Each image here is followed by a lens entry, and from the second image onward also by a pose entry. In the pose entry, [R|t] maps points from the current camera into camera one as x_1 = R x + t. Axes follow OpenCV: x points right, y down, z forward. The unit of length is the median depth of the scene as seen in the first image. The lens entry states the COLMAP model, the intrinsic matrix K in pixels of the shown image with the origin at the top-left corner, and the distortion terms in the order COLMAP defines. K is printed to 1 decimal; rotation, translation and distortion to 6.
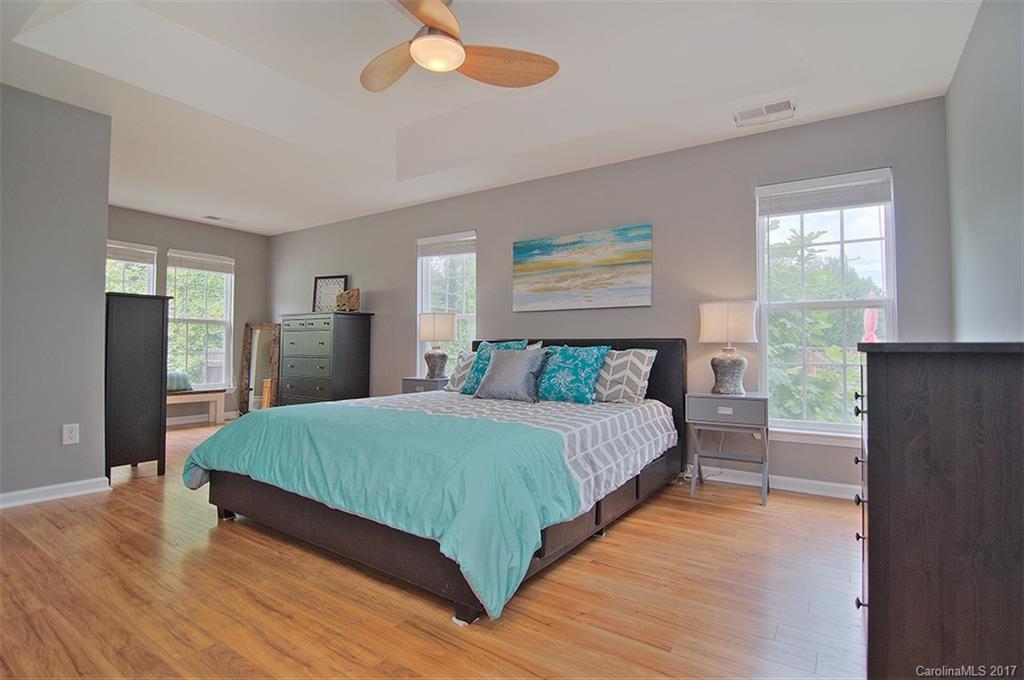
lens RADIAL K [[492.5, 0, 512.0], [0, 492.5, 340.0], [0, 0, 1]] dist [-0.002617, -0.000648]
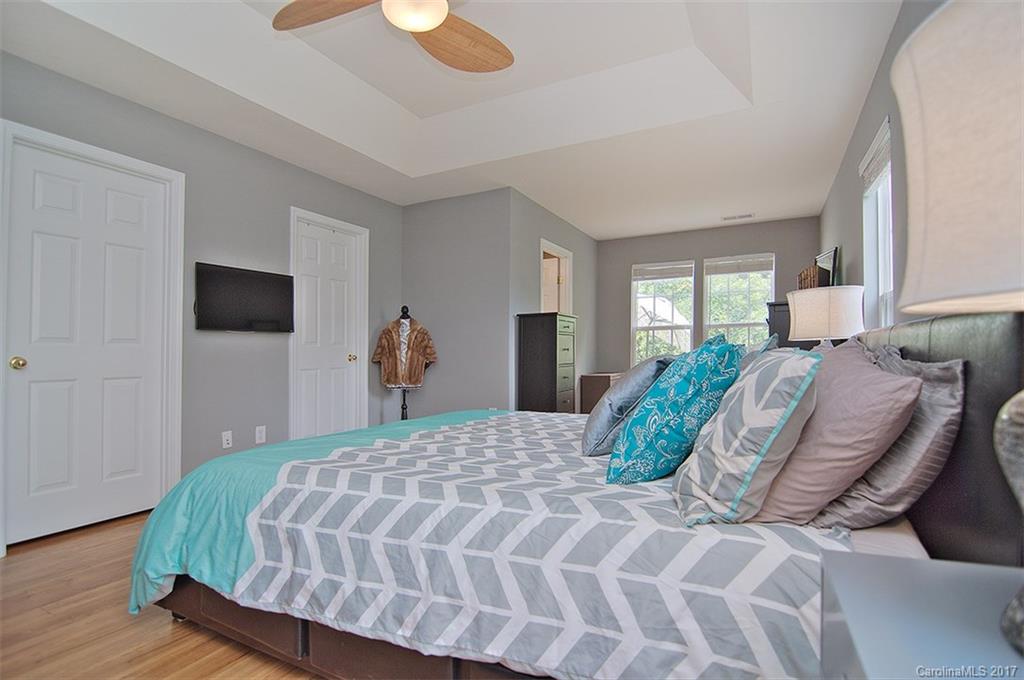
lens RADIAL K [[492.5, 0, 512.0], [0, 492.5, 340.0], [0, 0, 1]] dist [-0.002617, -0.000648]
pose [[0.106201, -0.029722, -0.993900, 0.673869], [0.028405, 0.999236, -0.026847, 0.013453], [0.993939, -0.025381, 0.106964, 1.014861]]
